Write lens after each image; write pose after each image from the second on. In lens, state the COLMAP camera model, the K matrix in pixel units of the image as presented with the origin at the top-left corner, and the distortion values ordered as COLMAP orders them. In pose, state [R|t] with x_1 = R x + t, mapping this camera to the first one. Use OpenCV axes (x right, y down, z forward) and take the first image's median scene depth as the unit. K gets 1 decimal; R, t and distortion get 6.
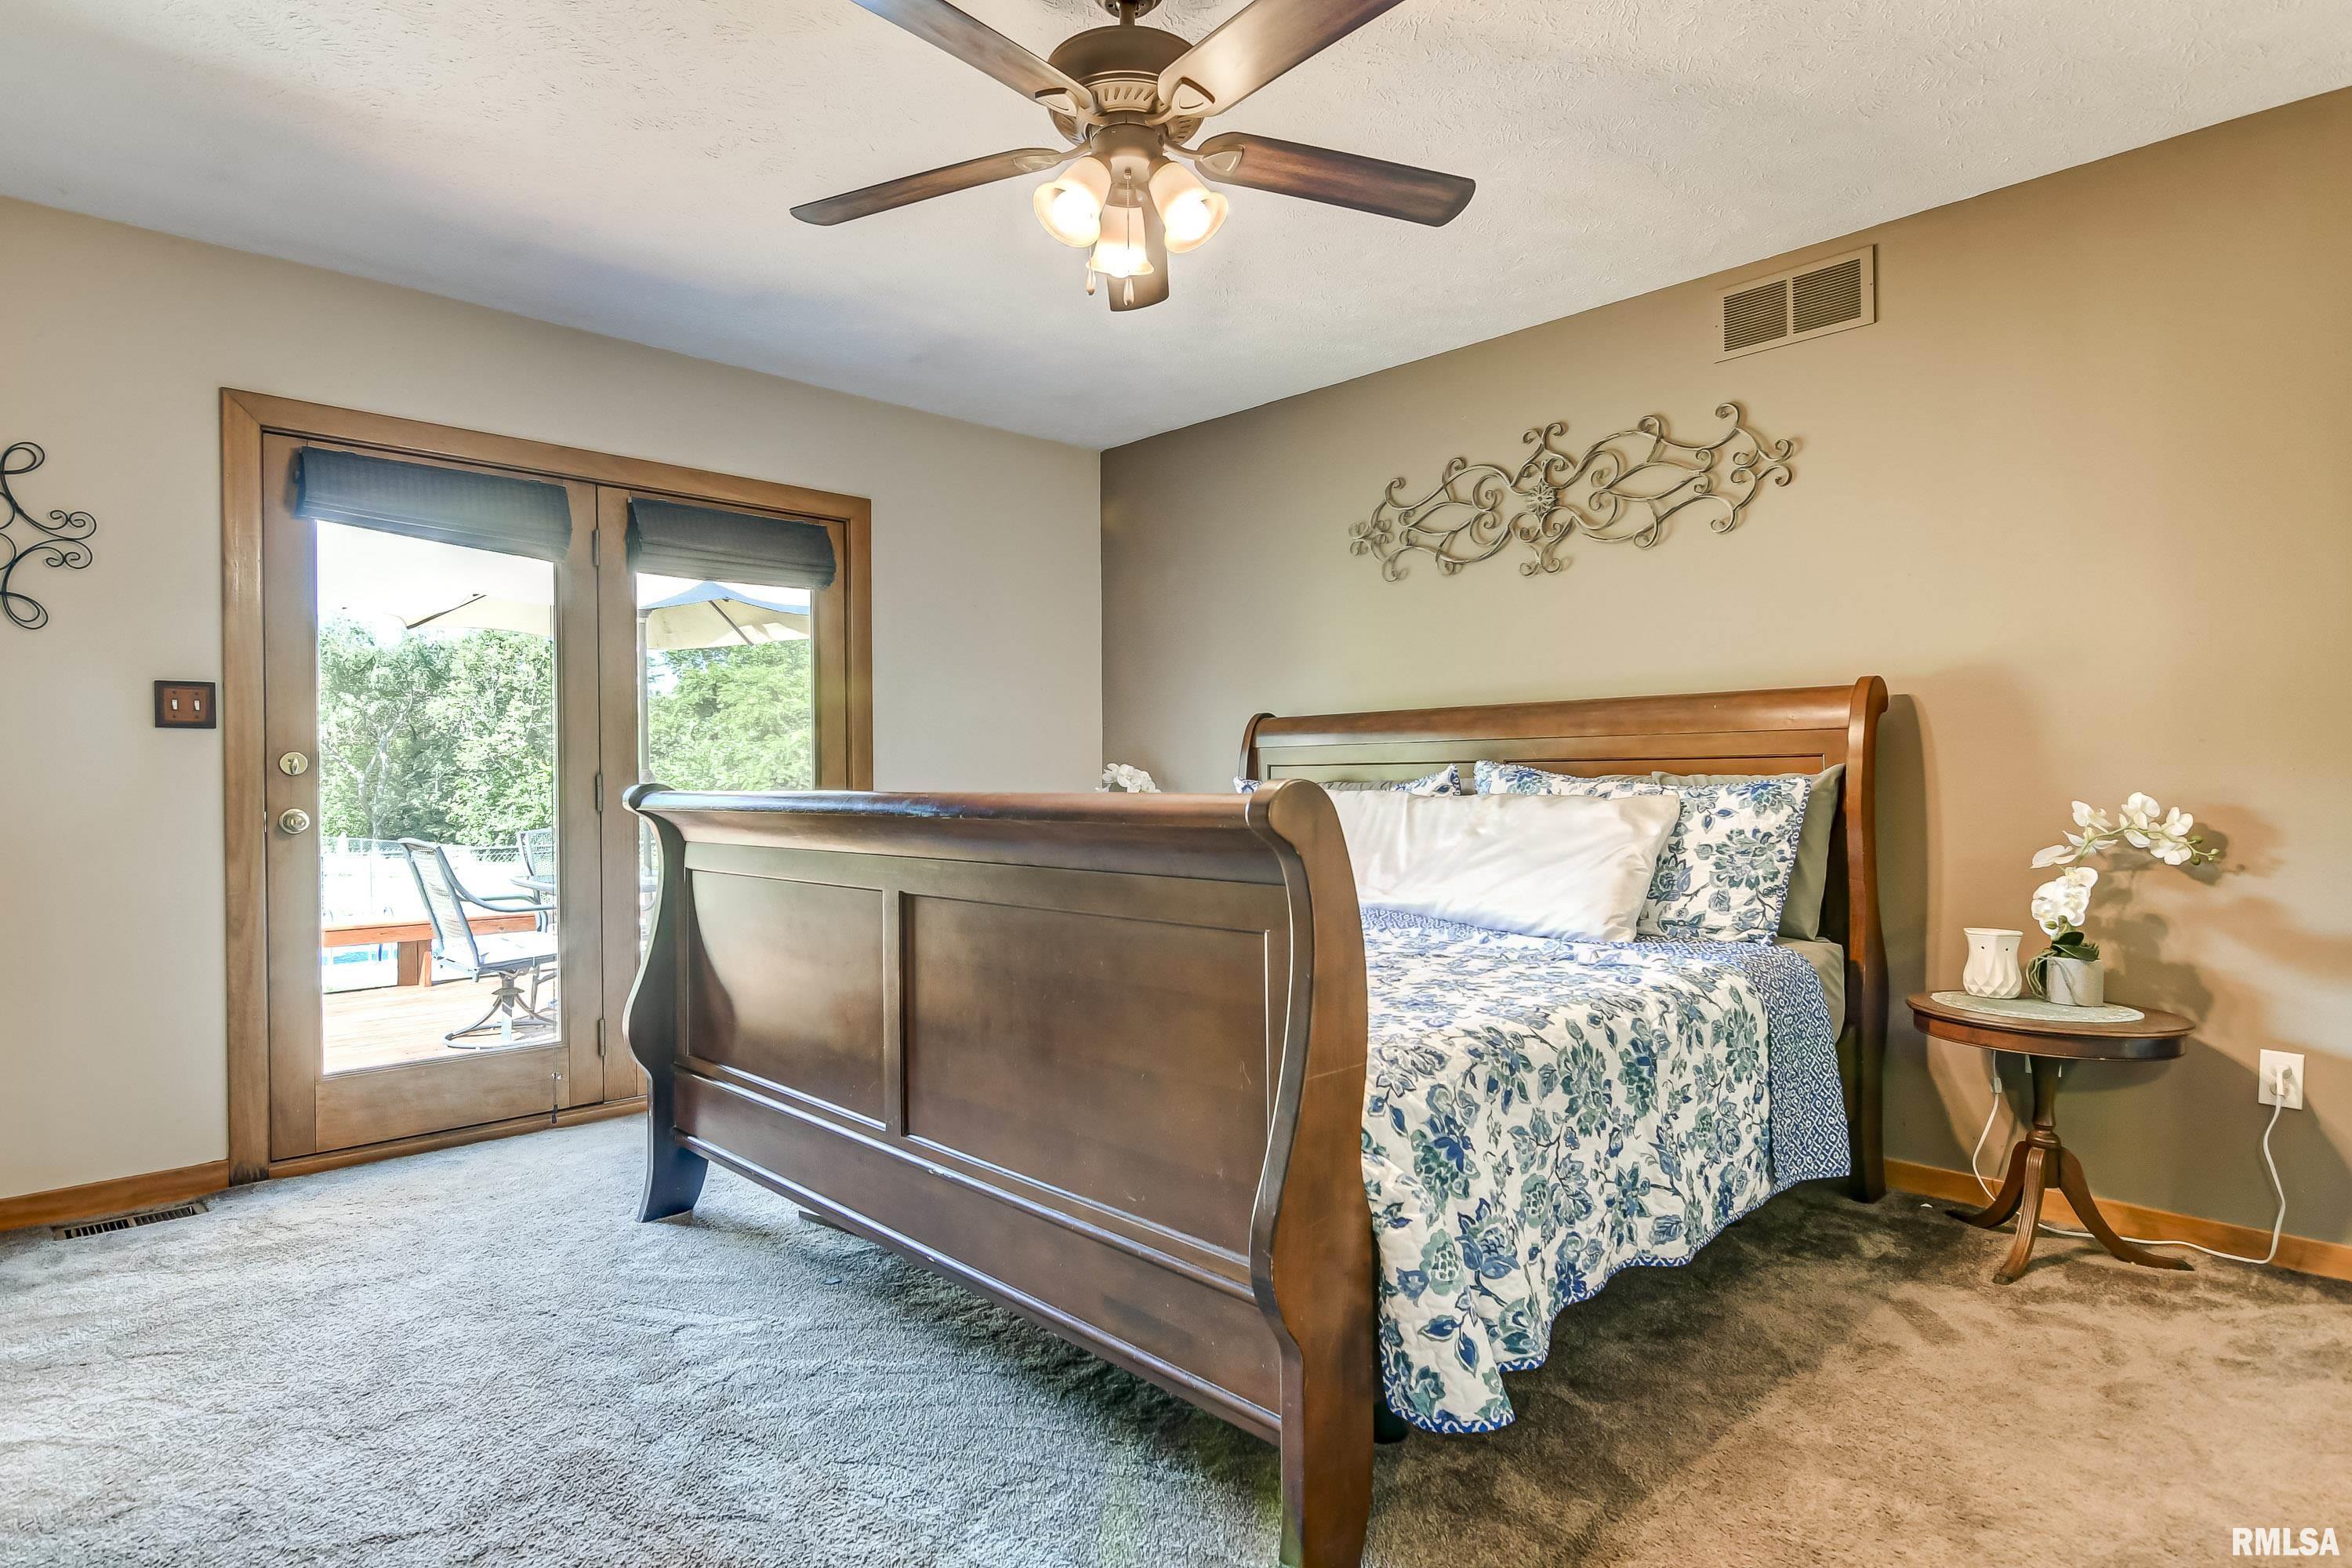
lens RADIAL K [[1251.5, 0, 1177.3], [0, 1251.5, 784.8], [0, 0, 1]] dist [0.000188, -0.000323]
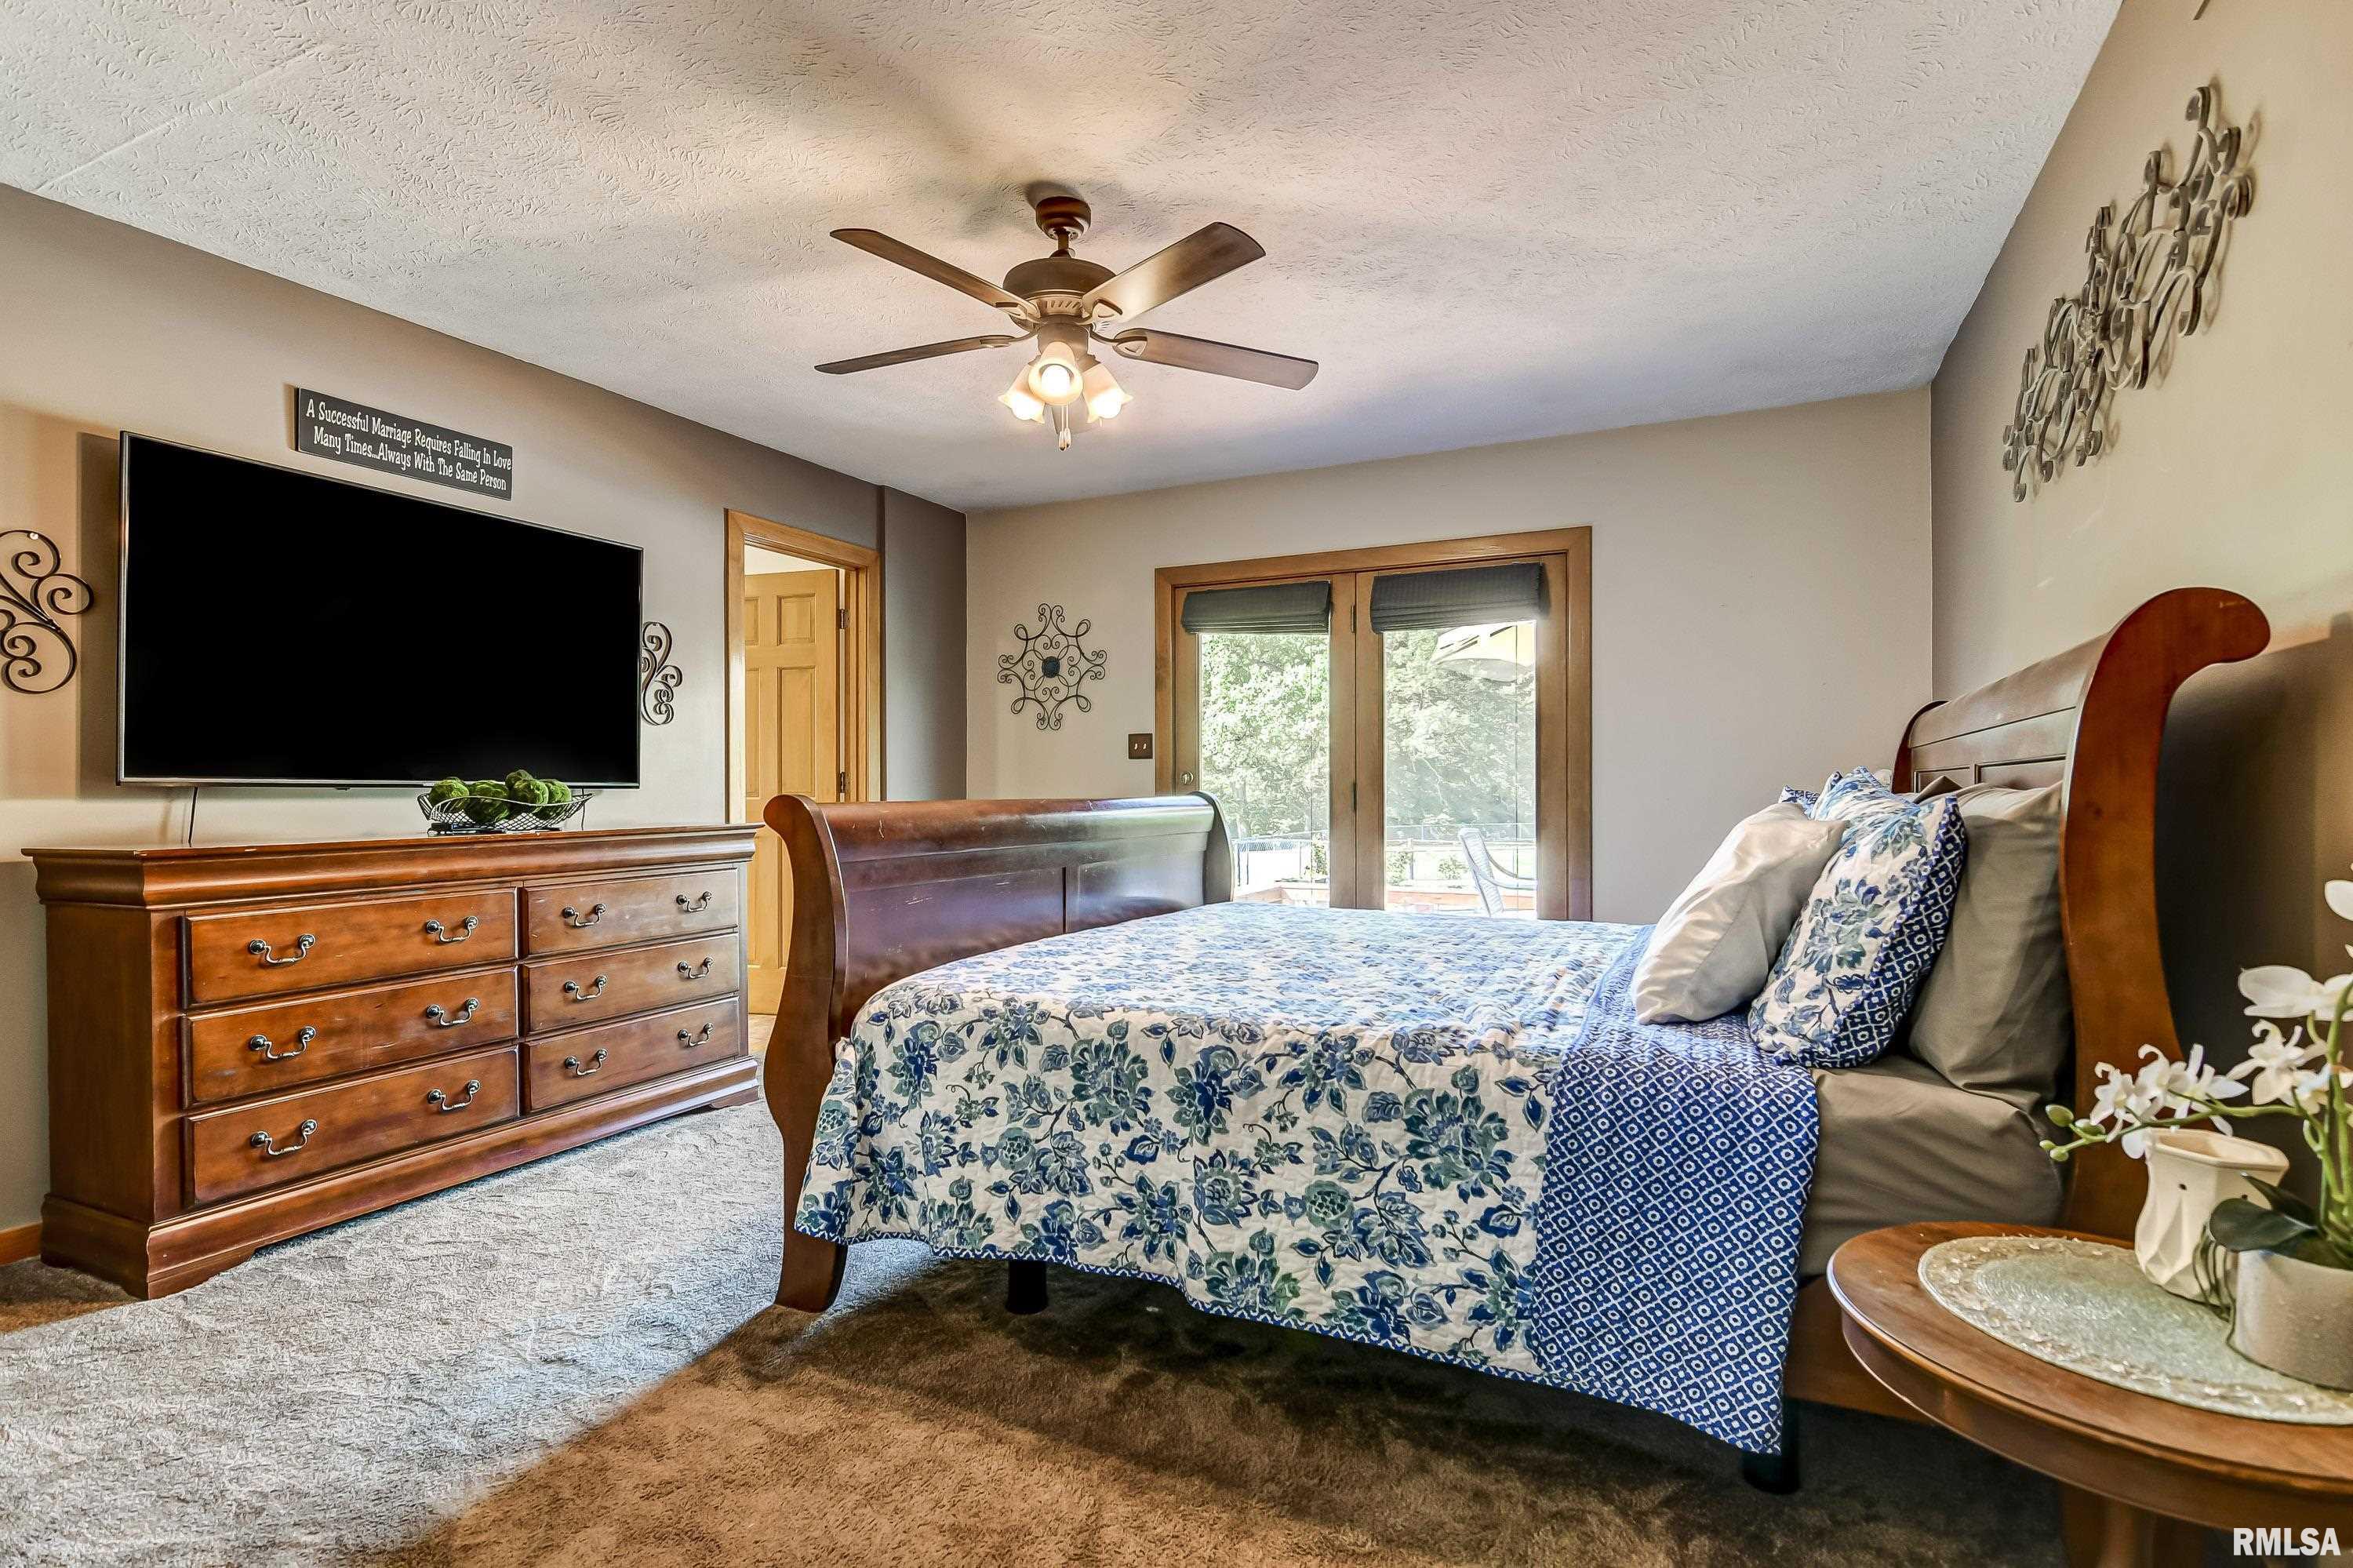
lens RADIAL K [[1175.1, 0, 1179.2], [0, 1175.1, 783.8], [0, 0, 1]] dist [0.004046, 0.000005]
pose [[0.327430, 0.002670, -0.944872, 0.908537], [-0.001640, 0.999996, 0.002257, -0.012113], [0.944874, 0.000811, 0.327434, 0.508843]]
